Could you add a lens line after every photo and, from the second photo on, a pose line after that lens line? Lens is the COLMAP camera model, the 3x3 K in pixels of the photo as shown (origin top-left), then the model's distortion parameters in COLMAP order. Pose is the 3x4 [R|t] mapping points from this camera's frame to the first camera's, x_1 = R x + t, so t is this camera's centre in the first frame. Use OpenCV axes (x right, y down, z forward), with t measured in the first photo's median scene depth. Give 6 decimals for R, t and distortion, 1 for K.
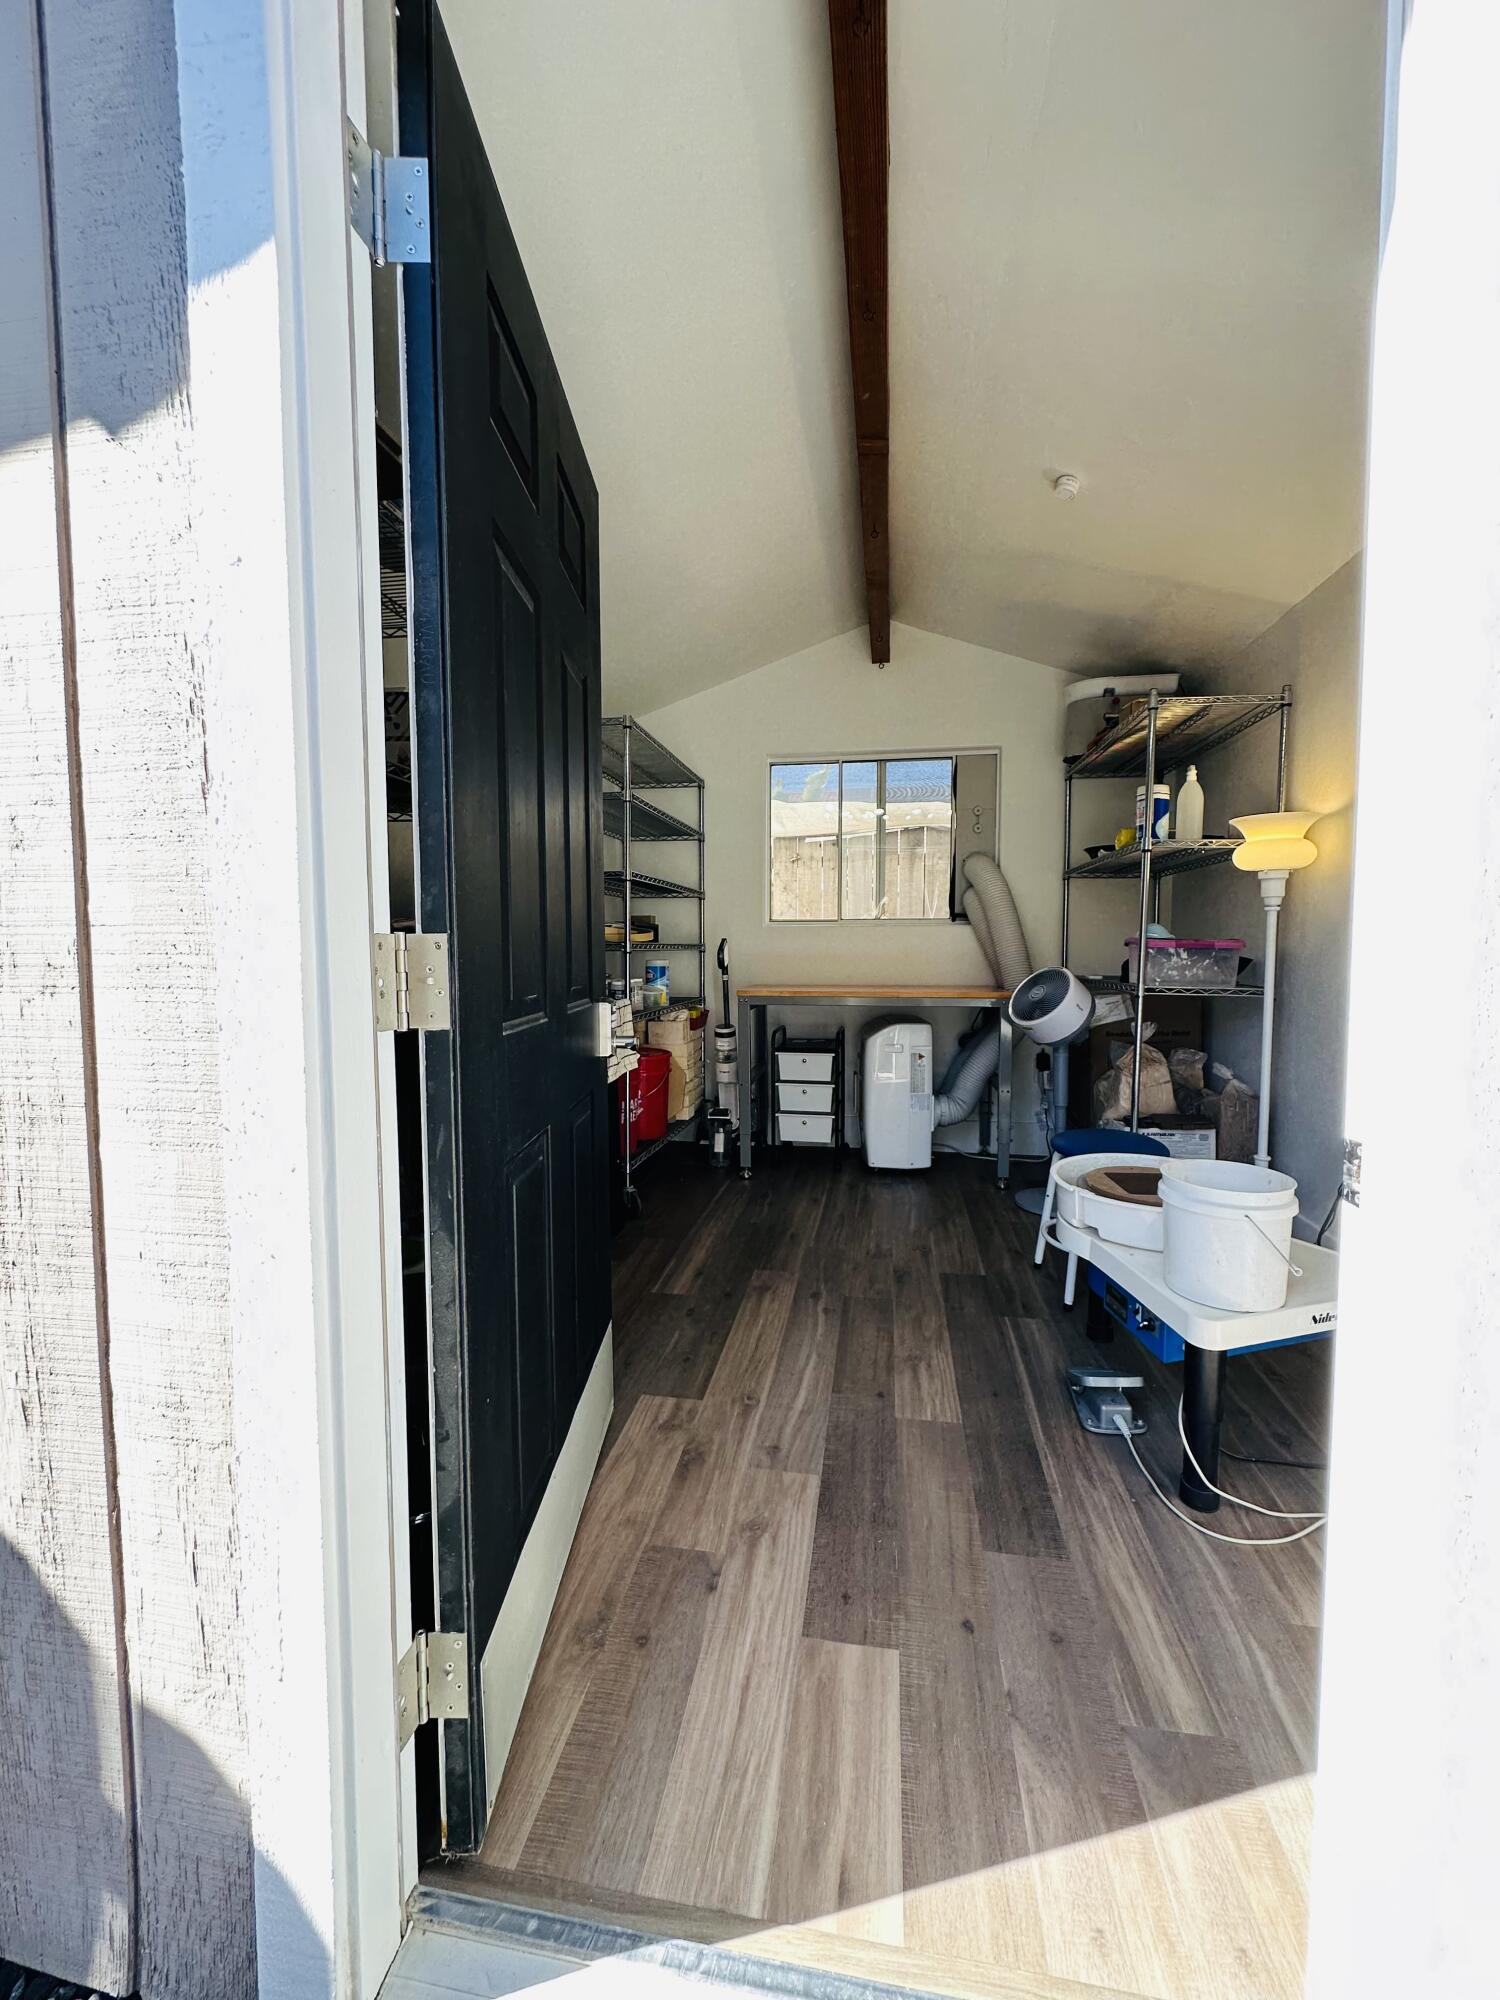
lens RADIAL K [[799.2, 0, 757.9], [0, 799.2, 994.9], [0, 0, 1]] dist [-0.003581, 0.000413]
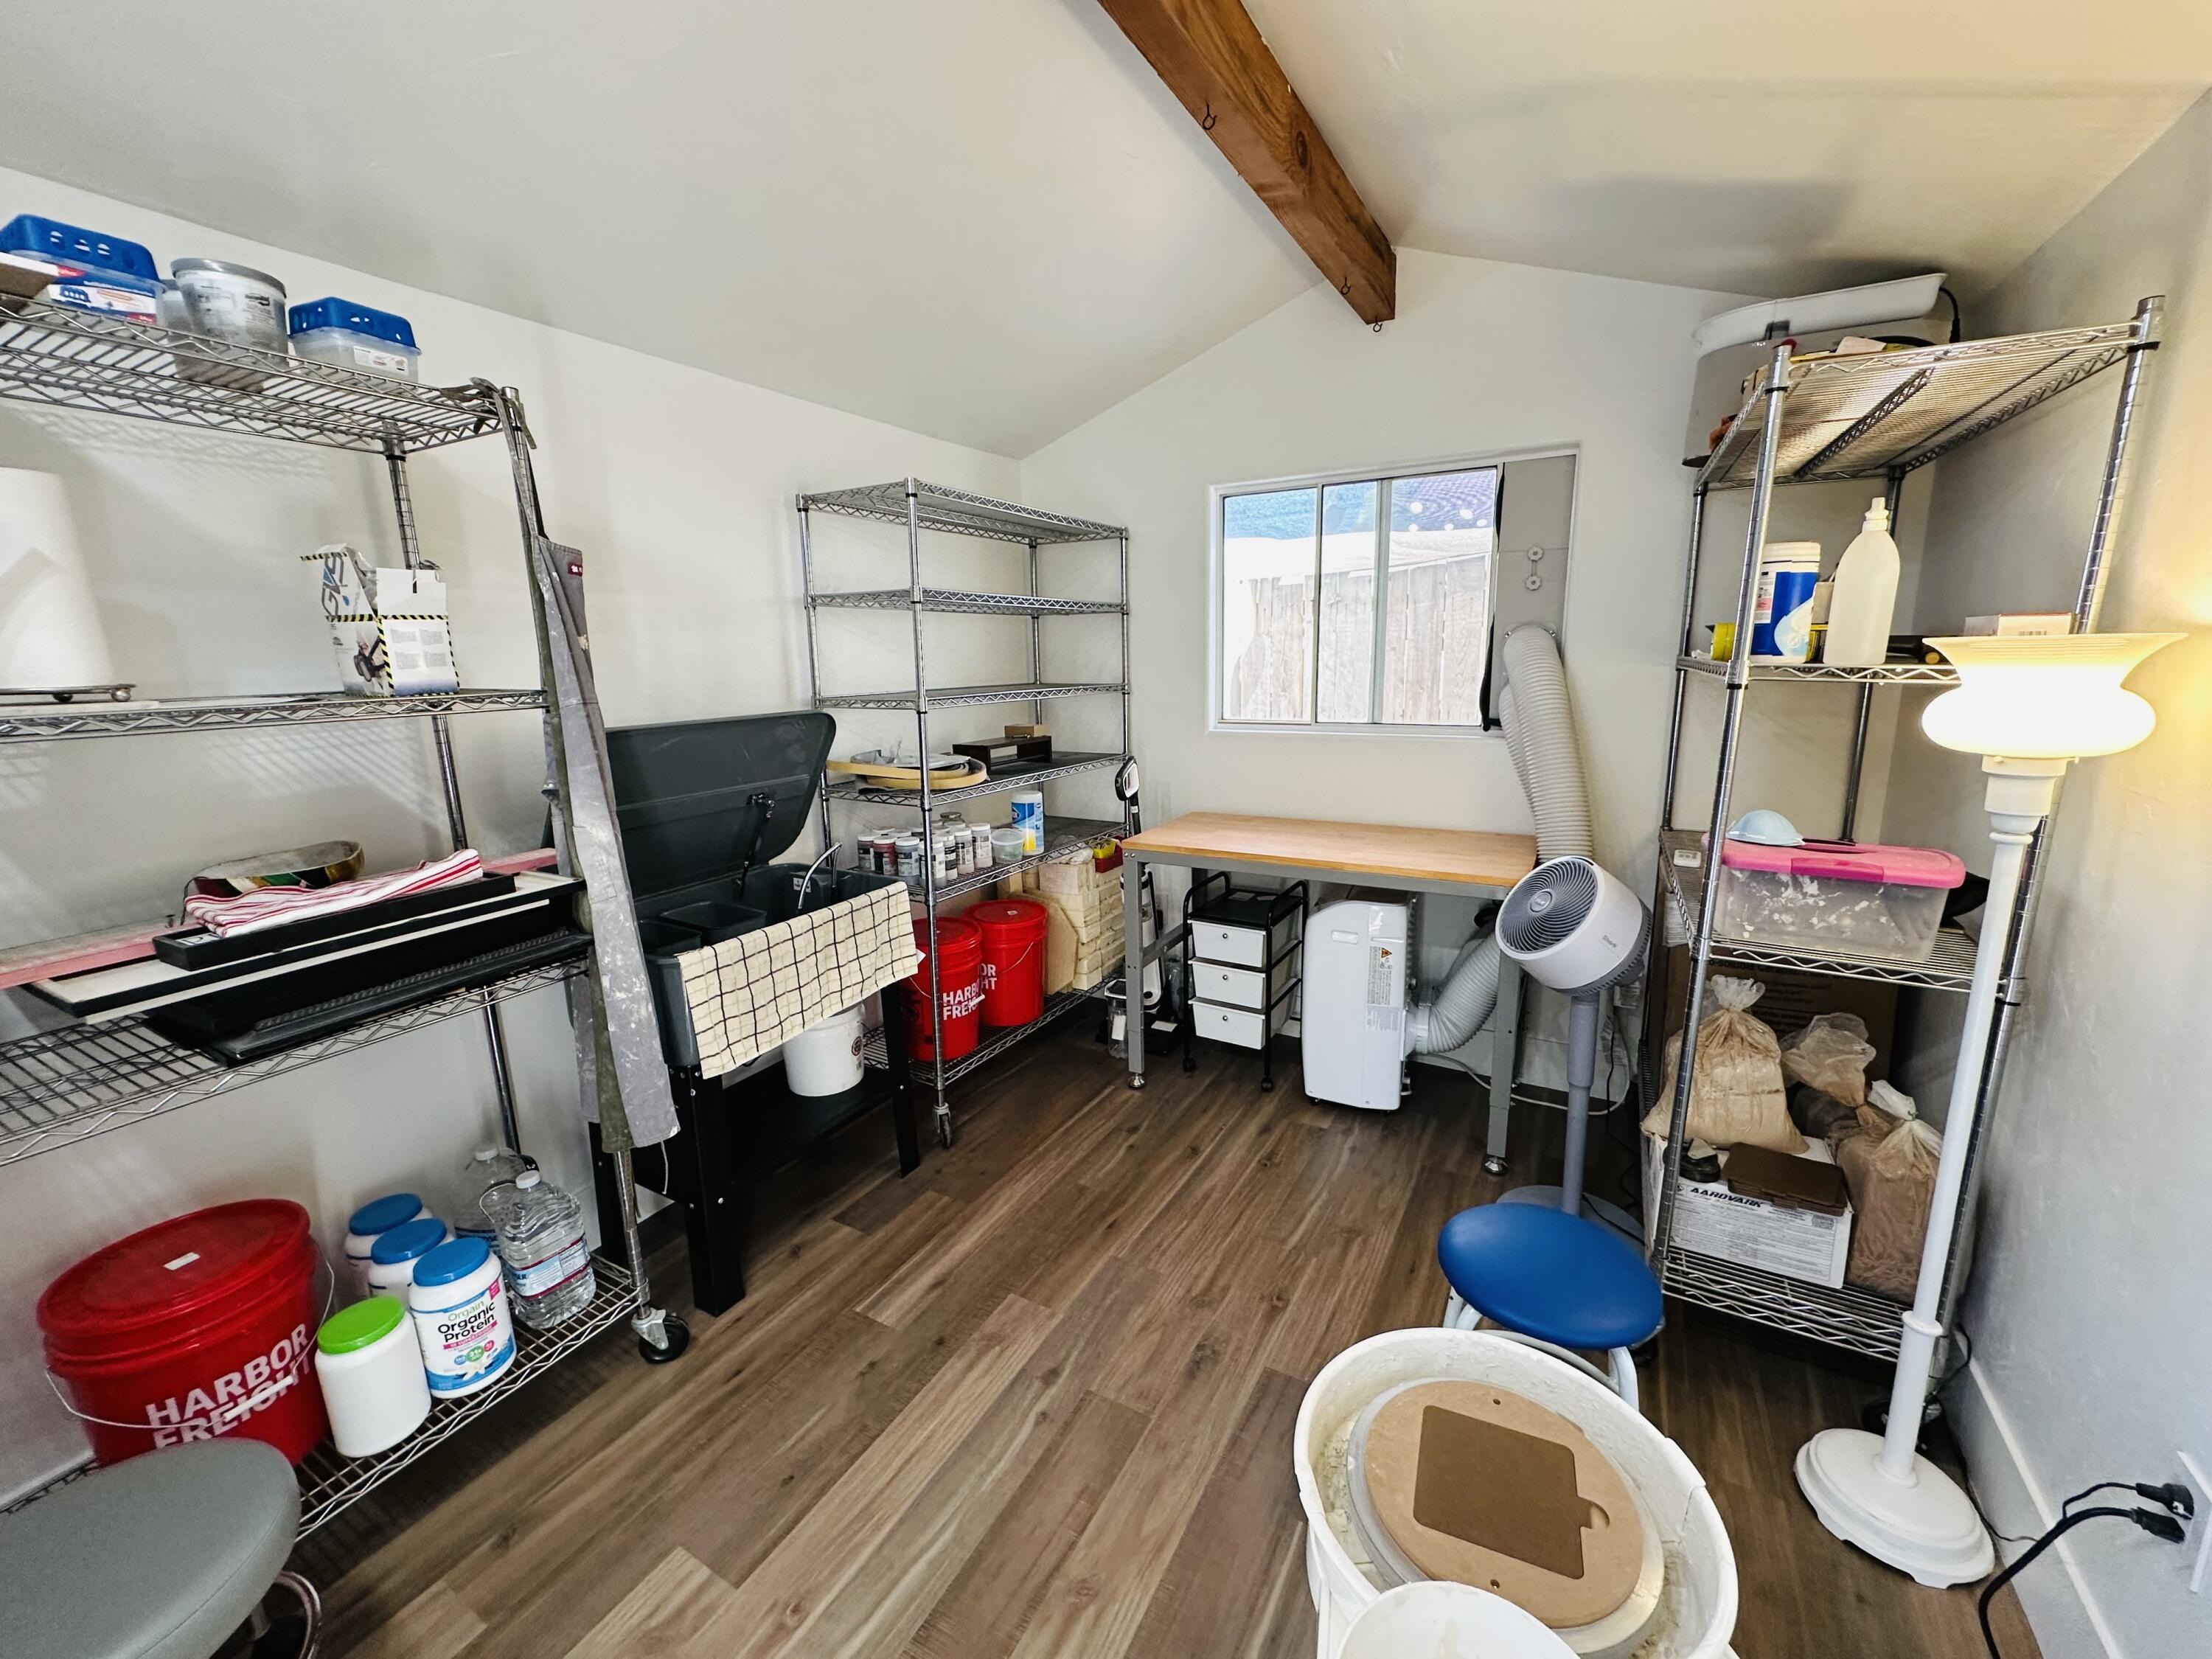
lens RADIAL K [[883.9, 0, 1101.6], [0, 883.9, 830.5], [0, 0, 1]] dist [-0.003581, 0.000413]
pose [[0.937070, 0.050378, -0.345487, 0.228410], [-0.001926, 0.990266, 0.139174, -0.124389], [0.349135, -0.129750, 0.928046, 0.244478]]
